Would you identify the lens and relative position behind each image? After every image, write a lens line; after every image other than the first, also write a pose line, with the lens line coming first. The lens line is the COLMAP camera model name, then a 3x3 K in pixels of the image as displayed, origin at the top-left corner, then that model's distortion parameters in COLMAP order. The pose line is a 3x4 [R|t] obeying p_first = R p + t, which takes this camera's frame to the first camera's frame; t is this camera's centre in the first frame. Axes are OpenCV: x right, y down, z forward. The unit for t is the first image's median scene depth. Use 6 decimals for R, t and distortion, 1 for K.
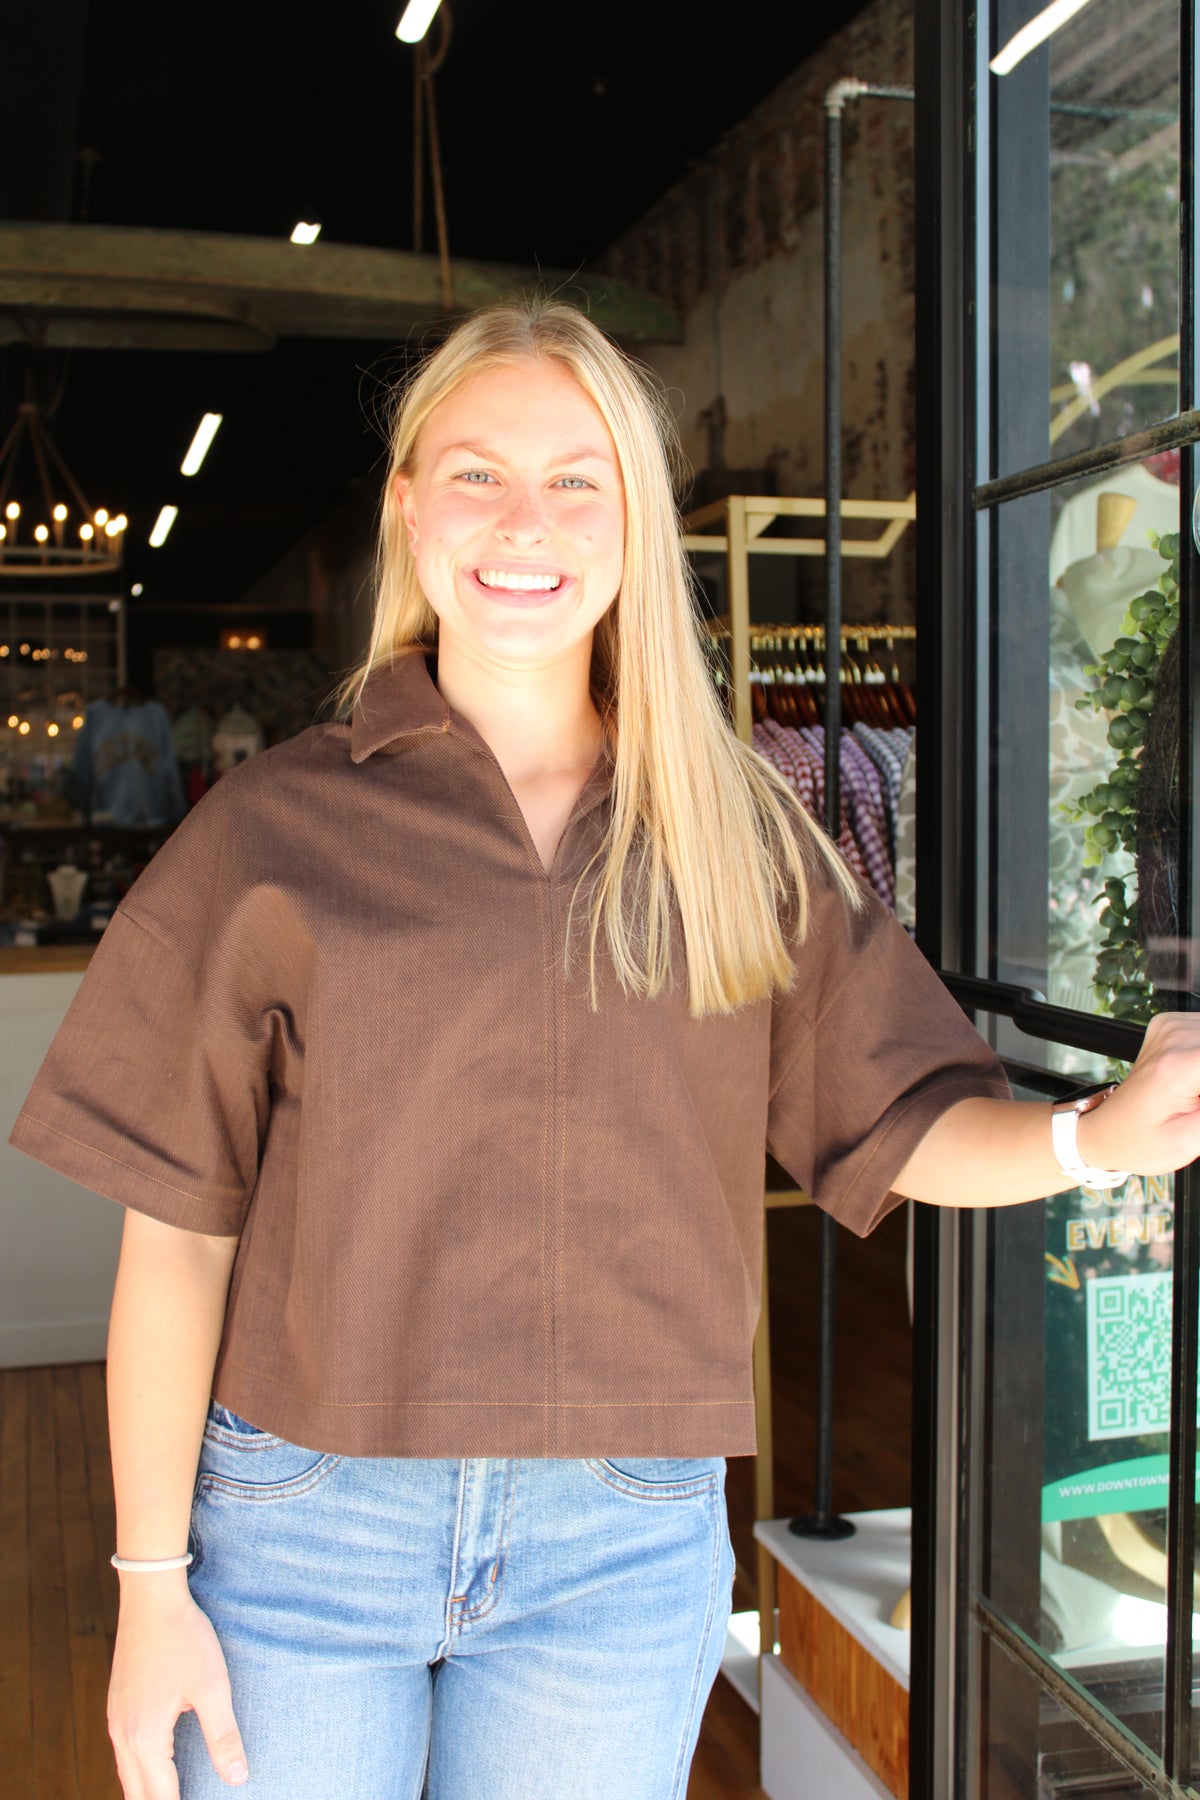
lens RADIAL K [[2270.5, 0, 589.8], [0, 2270.5, 901.0], [0, 0, 1]] dist [-0.036200, 0.035957]
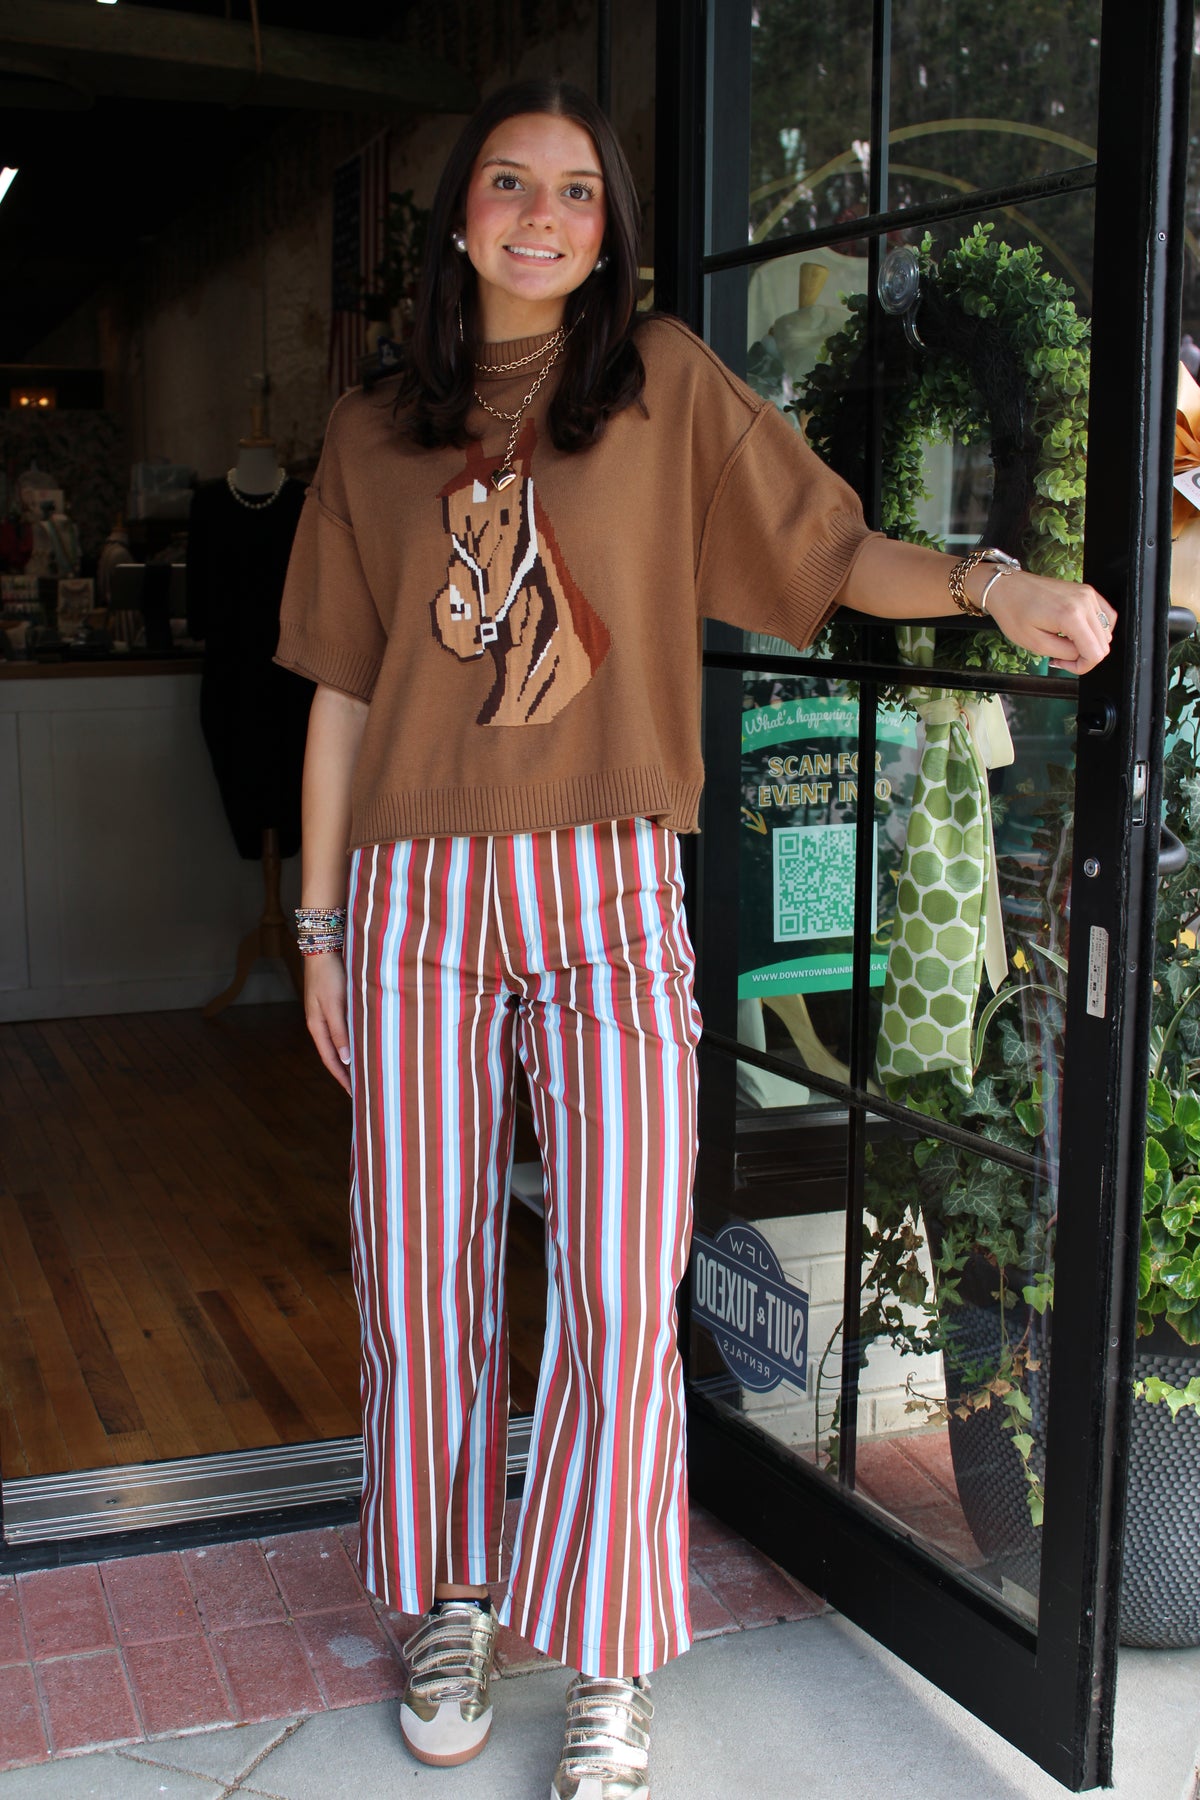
lens RADIAL K [[2350.1, 0, 609.8], [0, 2350.1, 894.7], [0, 0, 1]] dist [-0.017874, -0.008294]
pose [[0.995255, -0.004508, 0.097198, -0.024309], [-0.003983, 0.996201, 0.086987, 0.080394], [-0.097221, -0.086962, 0.991456, -0.444206]]
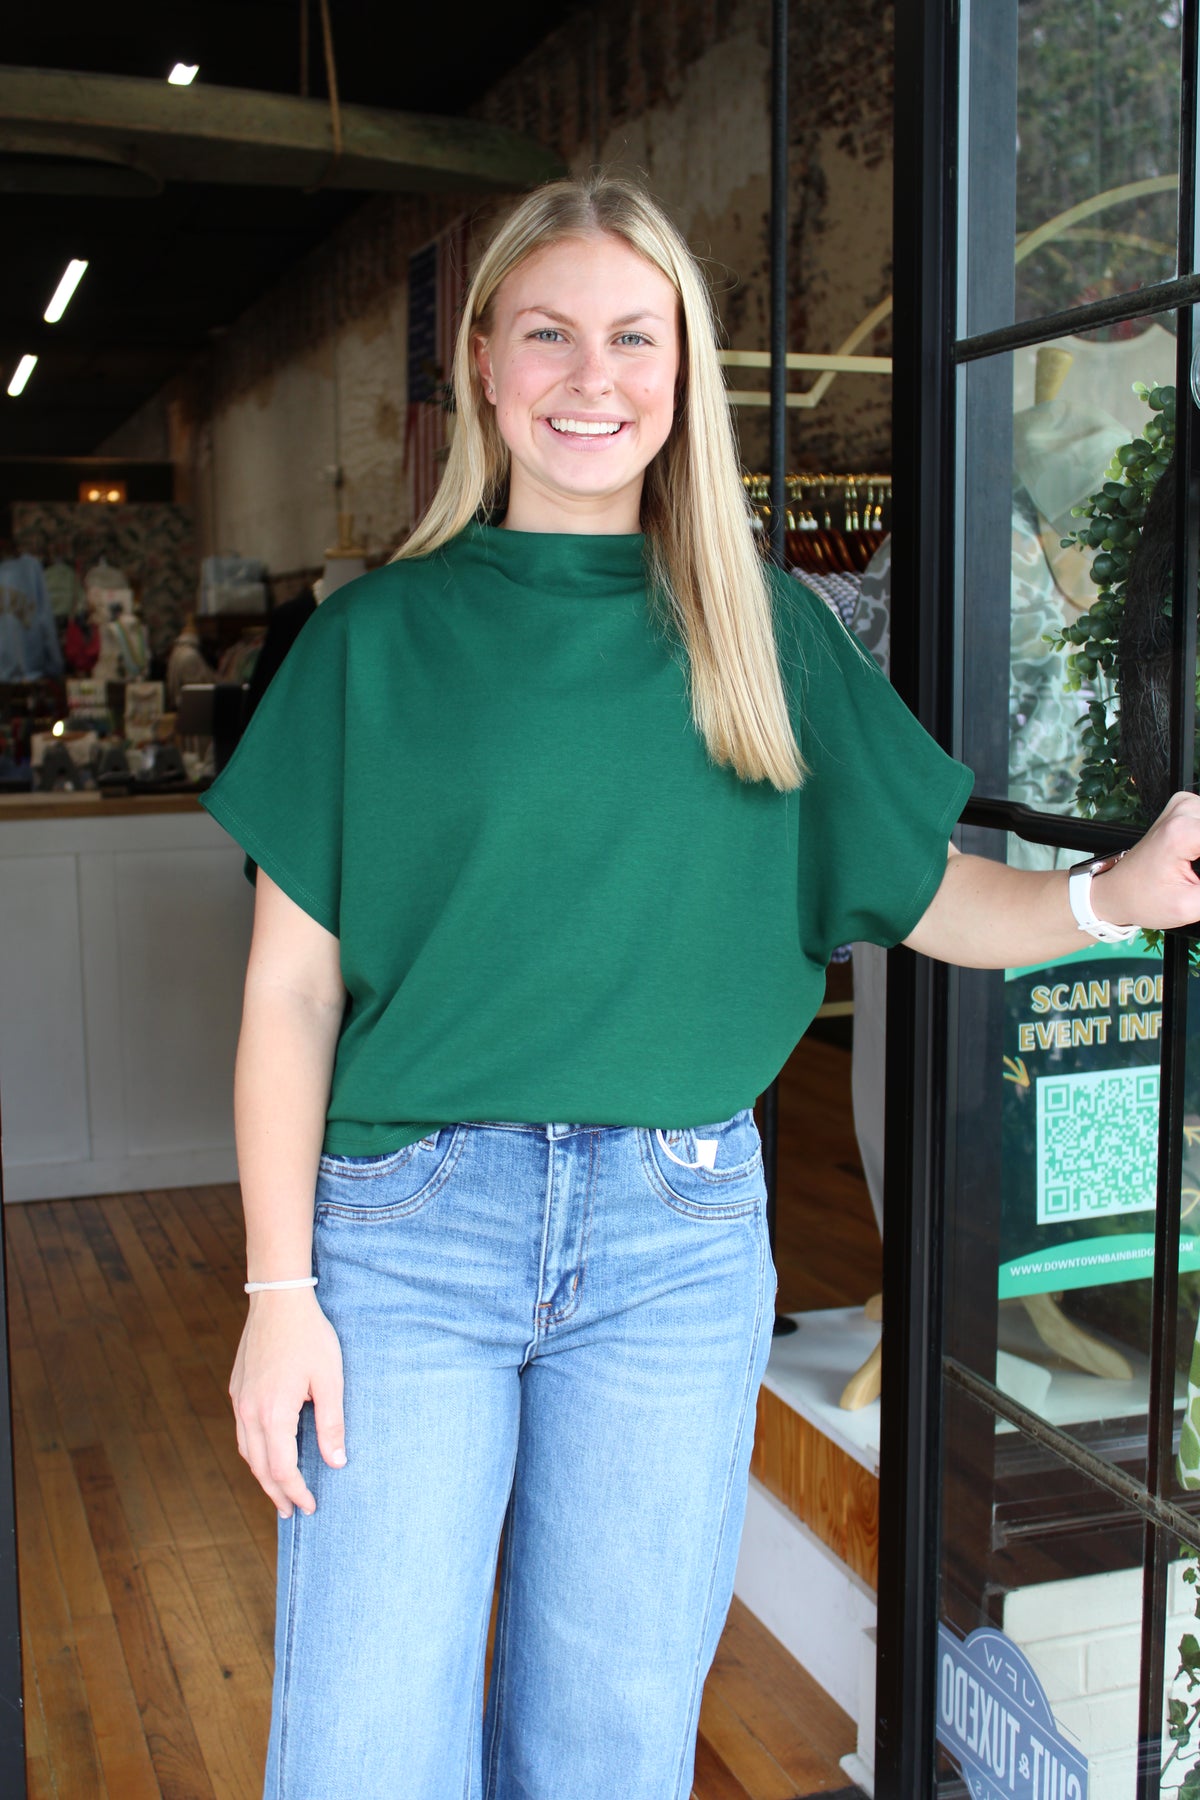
lens RADIAL K [[2289.9, 0, 600.0], [0, 2289.9, 900.0], [0, 0, 1]] dist [-0.044567, 0.042753]
pose [[0.997548, -0.007400, 0.069592, -0.065303], [0.003186, 0.998165, 0.060476, 0.014318], [-0.069912, -0.060106, 0.995741, -0.074896]]
